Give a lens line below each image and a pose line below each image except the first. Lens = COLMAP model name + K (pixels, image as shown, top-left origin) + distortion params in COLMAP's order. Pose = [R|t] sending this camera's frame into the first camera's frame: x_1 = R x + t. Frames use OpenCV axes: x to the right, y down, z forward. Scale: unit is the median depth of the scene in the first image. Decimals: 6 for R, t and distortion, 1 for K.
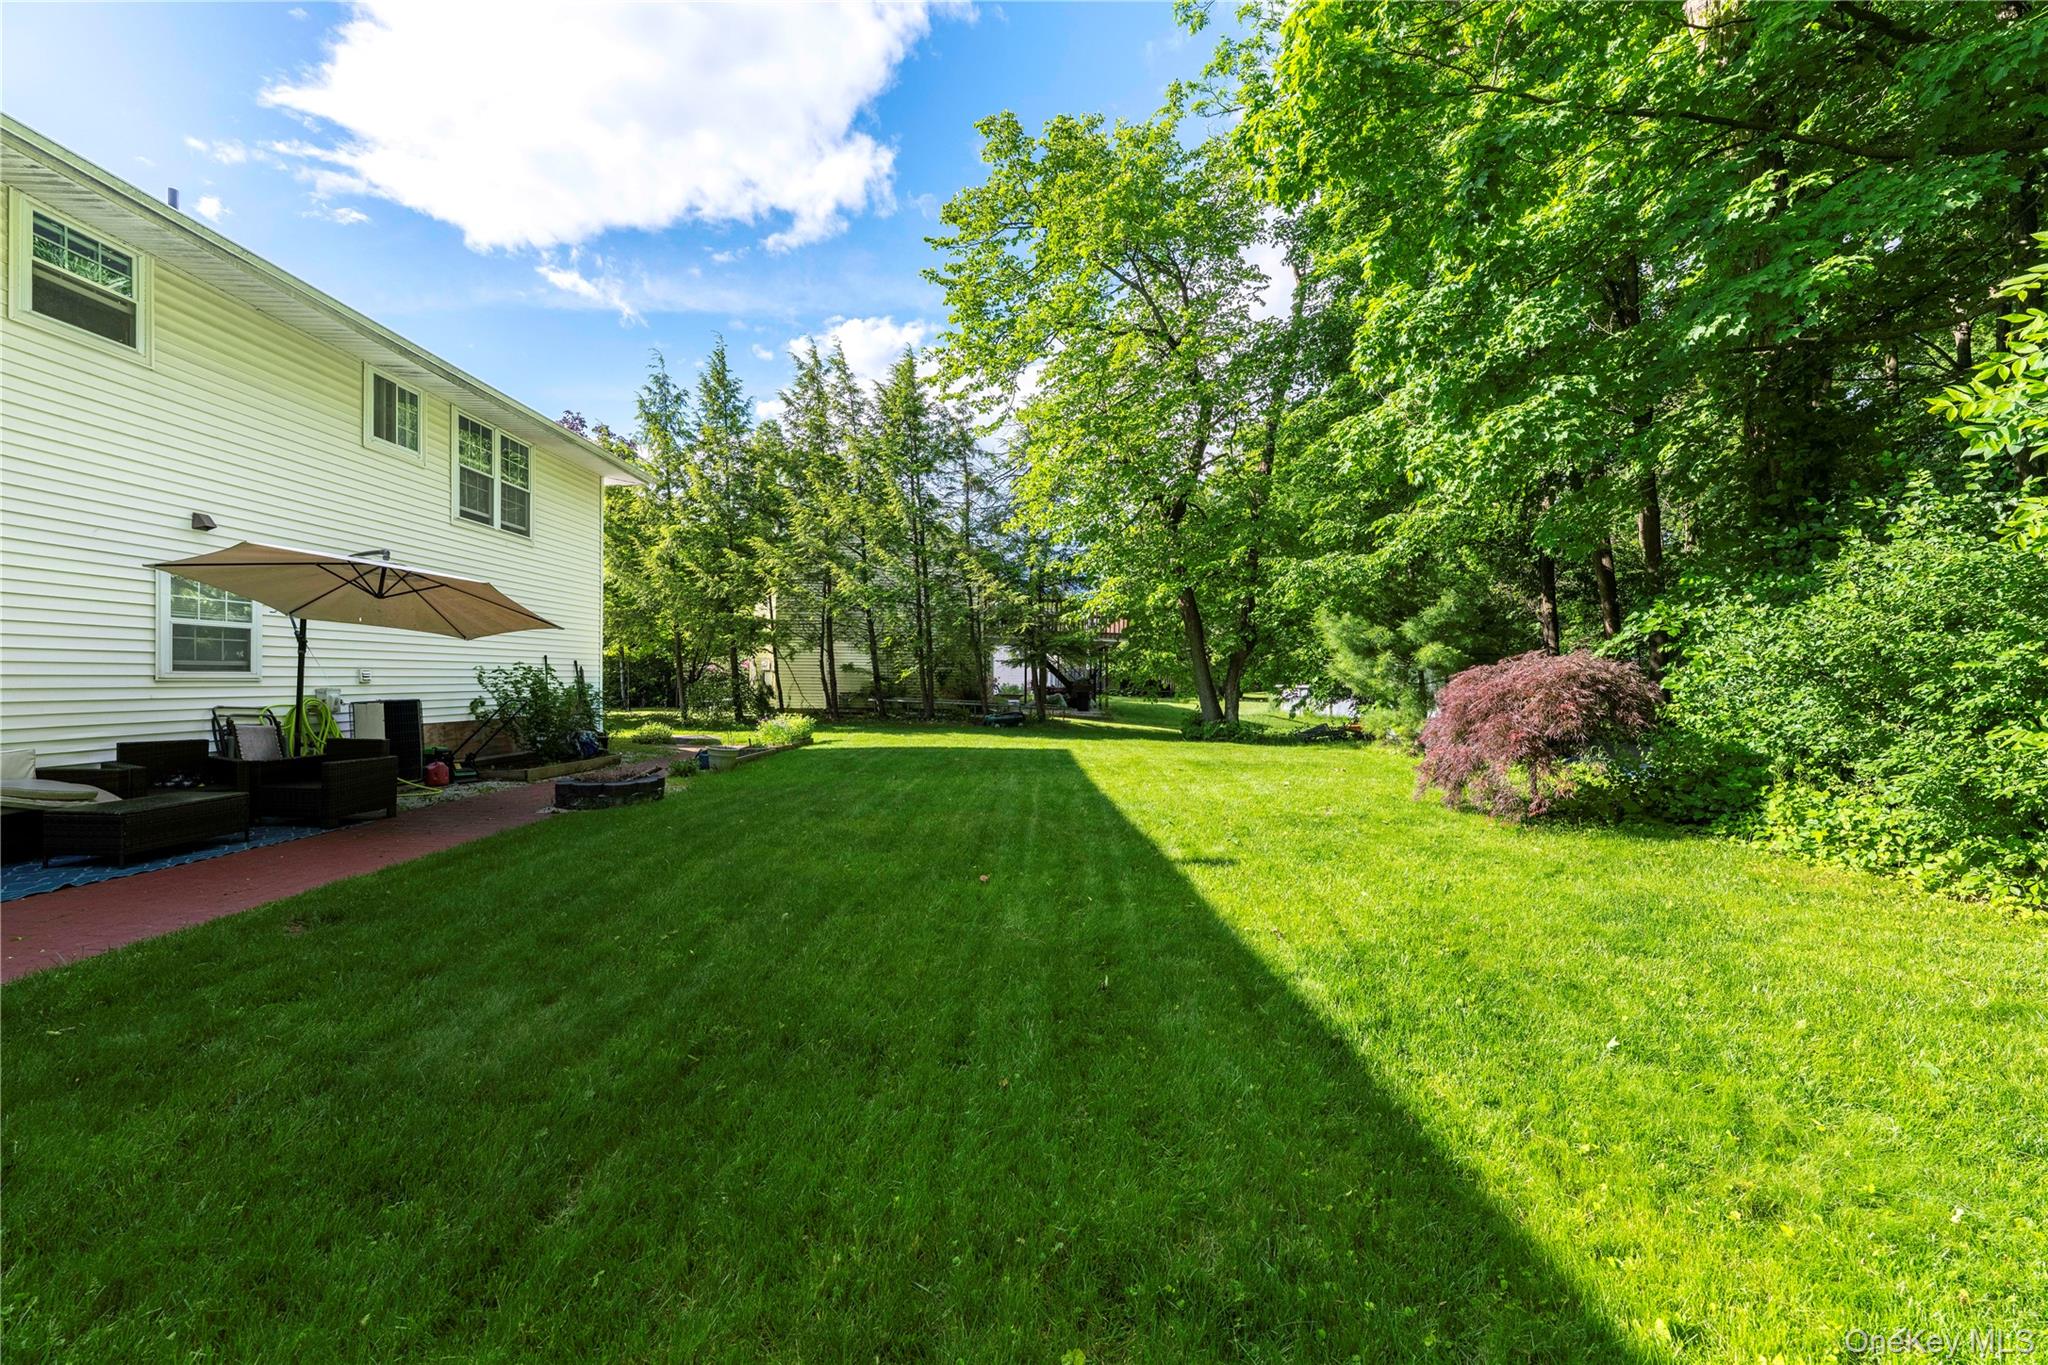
lens RADIAL K [[819.3, 0, 1027.0], [0, 819.3, 681.3], [0, 0, 1]] dist [0.002208, 0.000254]
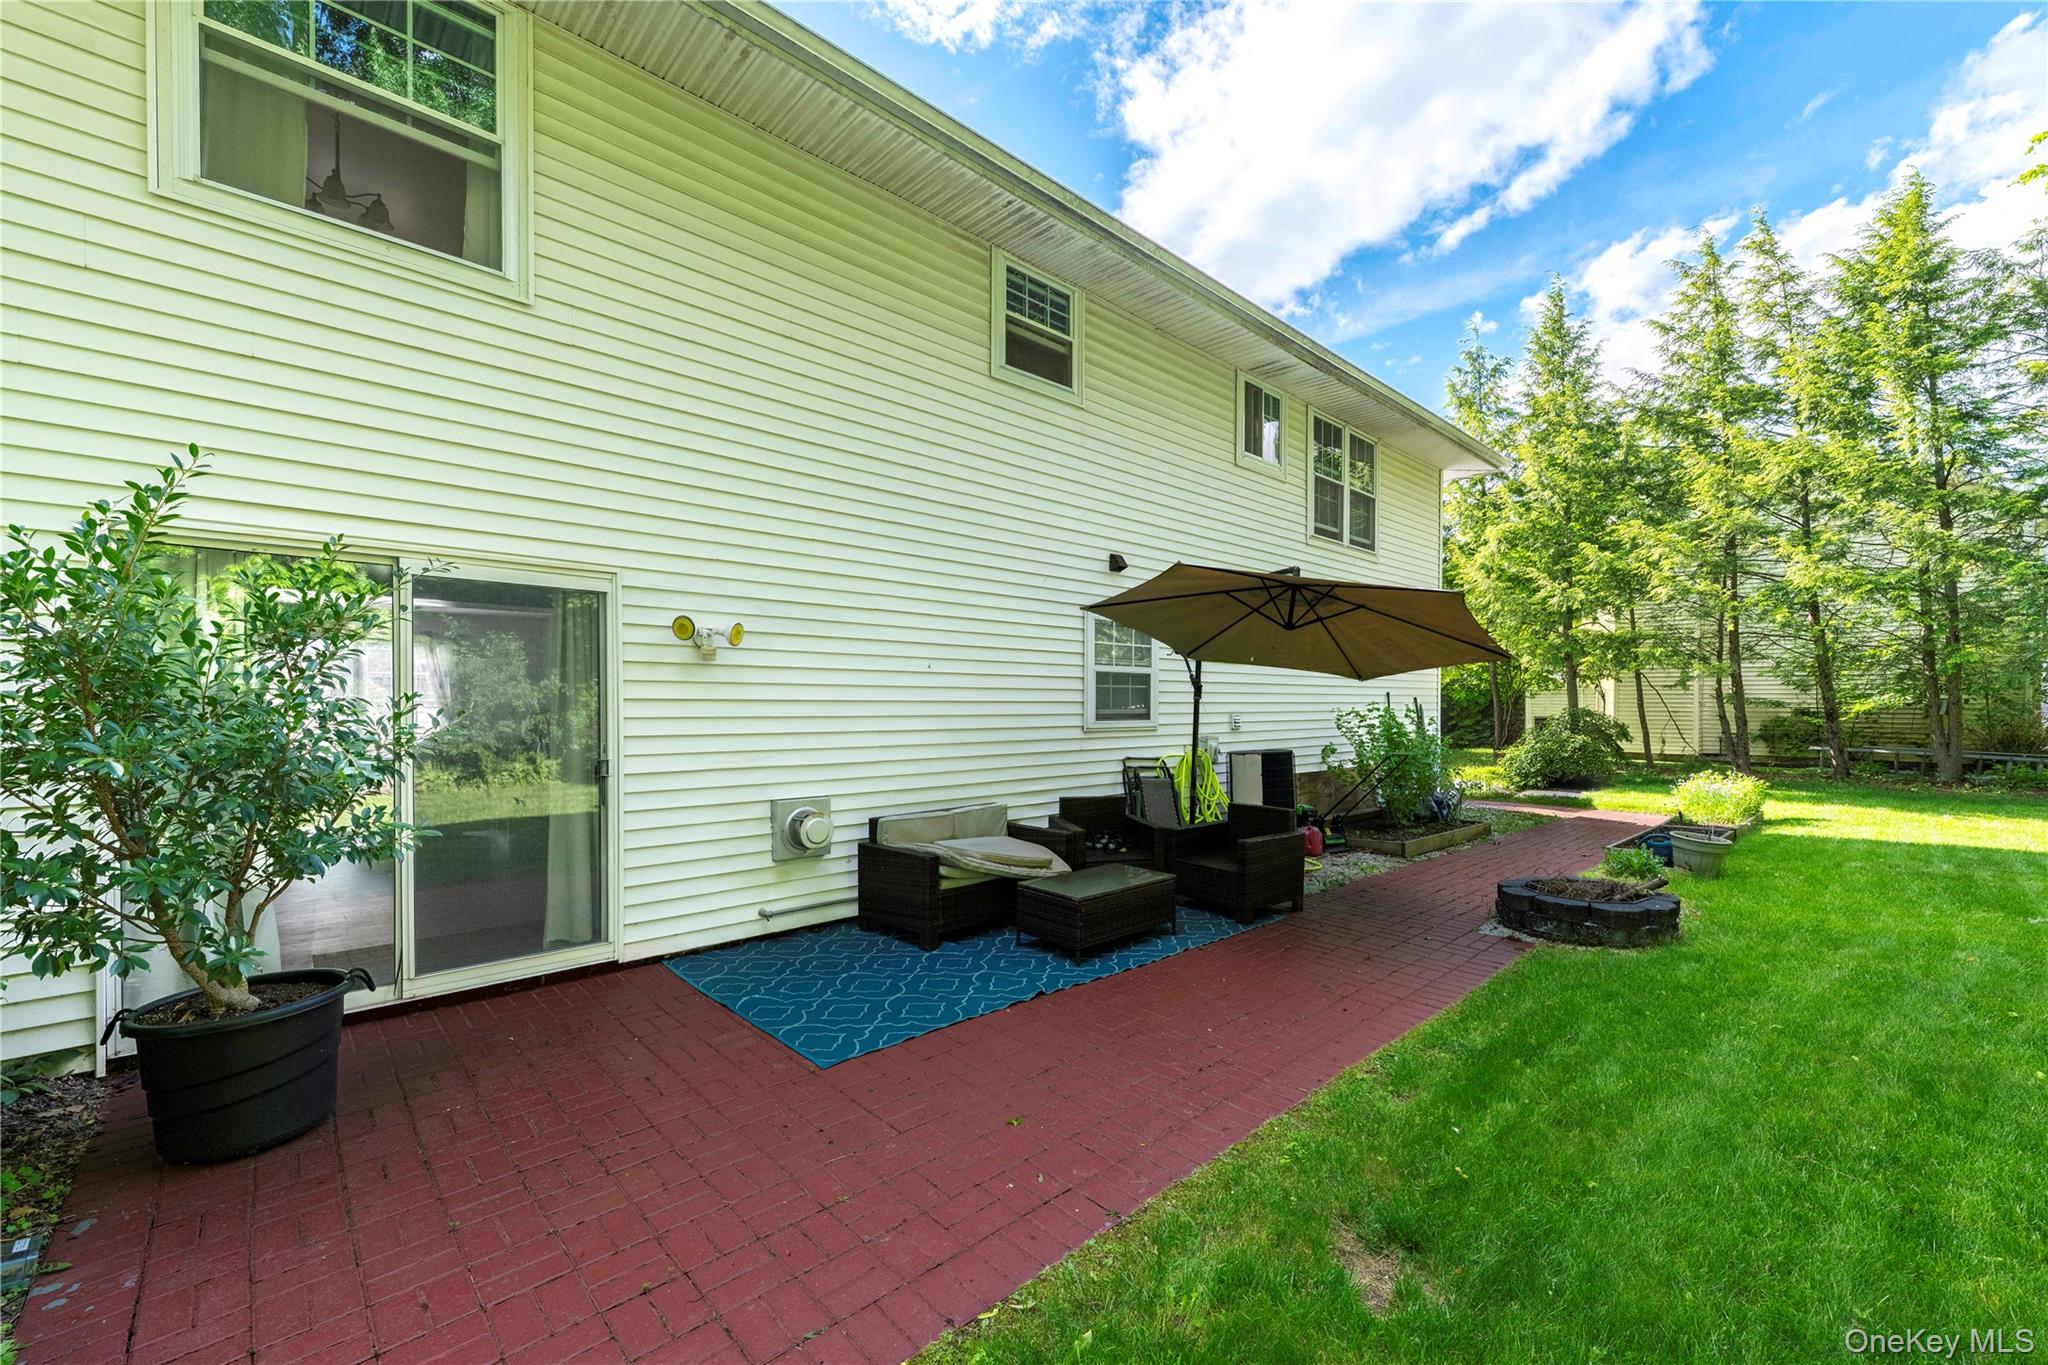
lens RADIAL K [[819.3, 0, 1023.6], [0, 819.3, 695.2], [0, 0, 1]] dist [0.002208, 0.000254]
pose [[0.672355, -0.012237, -0.740128, -0.299814], [0.000437, 0.999870, -0.016135, -0.020750], [0.740229, 0.010524, 0.672272, 0.227517]]
